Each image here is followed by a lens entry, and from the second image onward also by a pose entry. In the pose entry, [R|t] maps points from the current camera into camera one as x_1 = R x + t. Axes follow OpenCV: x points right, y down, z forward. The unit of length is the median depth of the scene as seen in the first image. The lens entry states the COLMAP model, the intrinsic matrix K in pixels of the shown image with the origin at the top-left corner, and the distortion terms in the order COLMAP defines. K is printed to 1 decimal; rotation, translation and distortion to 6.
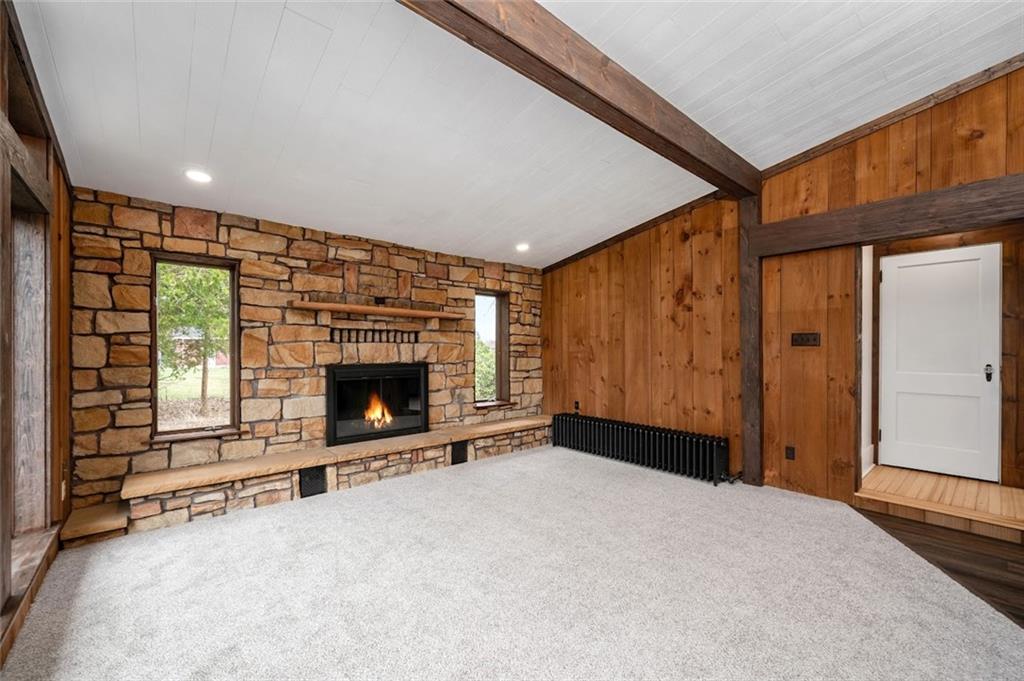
lens RADIAL K [[418.6, 0, 511.3], [0, 418.6, 346.8], [0, 0, 1]] dist [-0.011685, -0.000165]
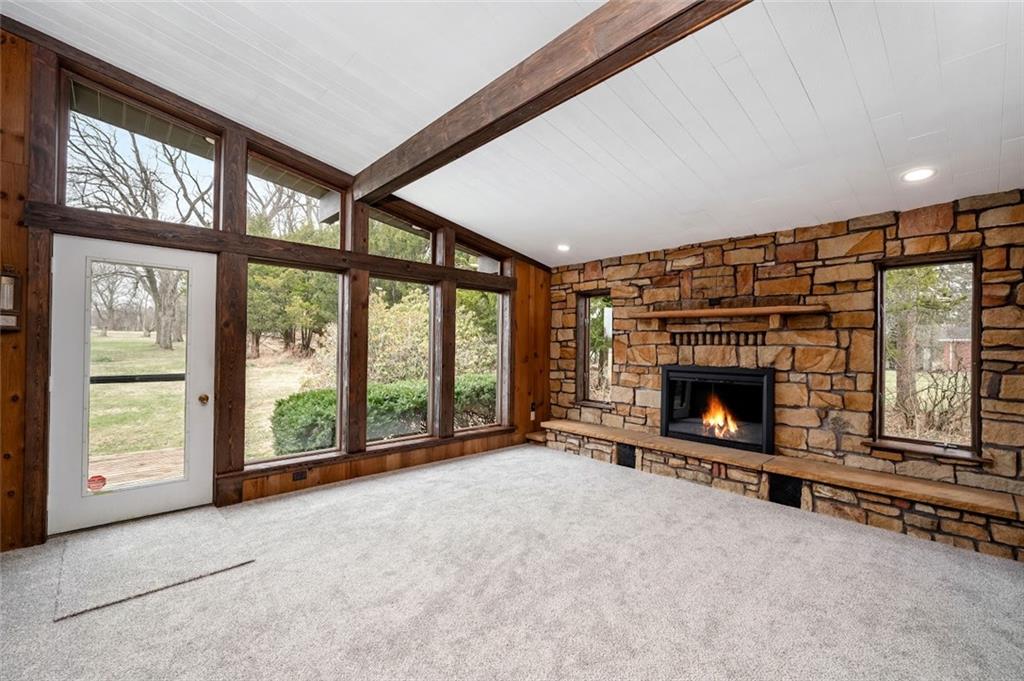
lens RADIAL K [[418.6, 0, 511.8], [0, 418.6, 342.6], [0, 0, 1]] dist [-0.011685, -0.000165]
pose [[0.031067, -0.009822, -0.999469, 0.663434], [-0.007796, 0.999919, -0.010069, -0.002961], [0.999487, 0.008104, 0.030988, 0.519938]]
